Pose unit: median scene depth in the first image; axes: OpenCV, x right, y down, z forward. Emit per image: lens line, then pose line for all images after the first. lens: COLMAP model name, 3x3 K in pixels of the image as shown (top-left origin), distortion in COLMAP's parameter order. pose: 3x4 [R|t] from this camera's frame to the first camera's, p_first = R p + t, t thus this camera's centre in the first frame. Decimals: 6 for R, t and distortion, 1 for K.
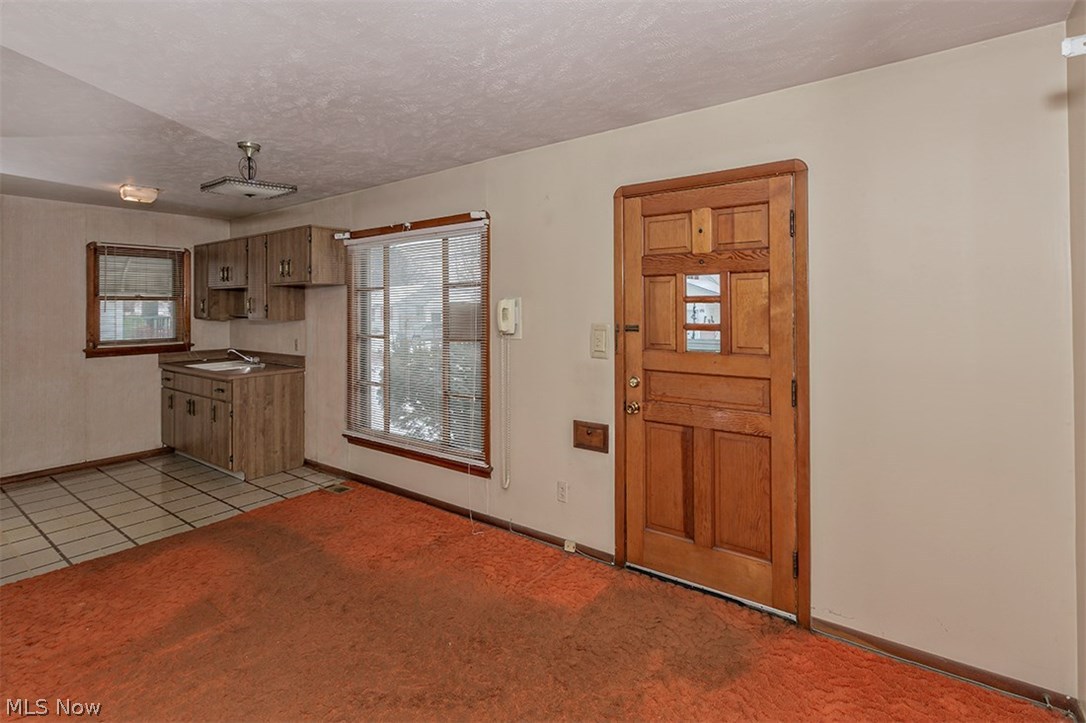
lens RADIAL K [[510.5, 0, 613.7], [0, 510.5, 303.2], [0, 0, 1]] dist [-0.000115, -0.001065]
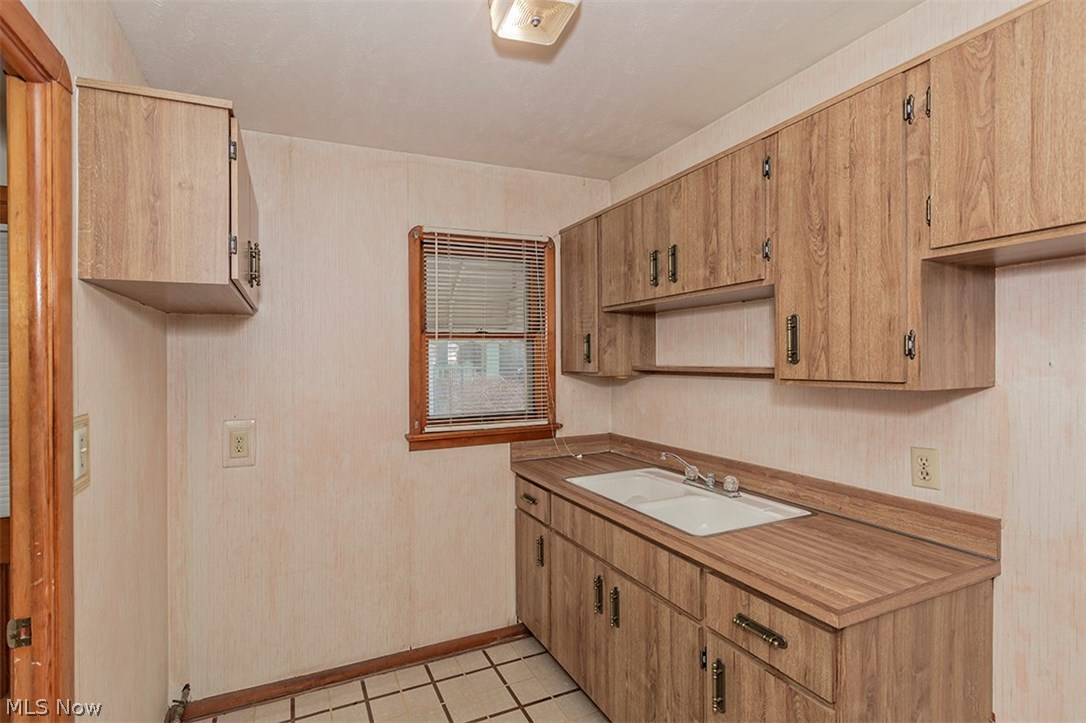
lens RADIAL K [[544.6, 0, 543.2], [0, 544.6, 343.7], [0, 0, 1]] dist [0.000427, -0.000102]
pose [[0.859927, -0.019636, -0.510040, -0.670451], [0.010657, 0.999733, -0.020521, 0.012302], [0.510306, 0.012211, 0.859906, 0.626176]]
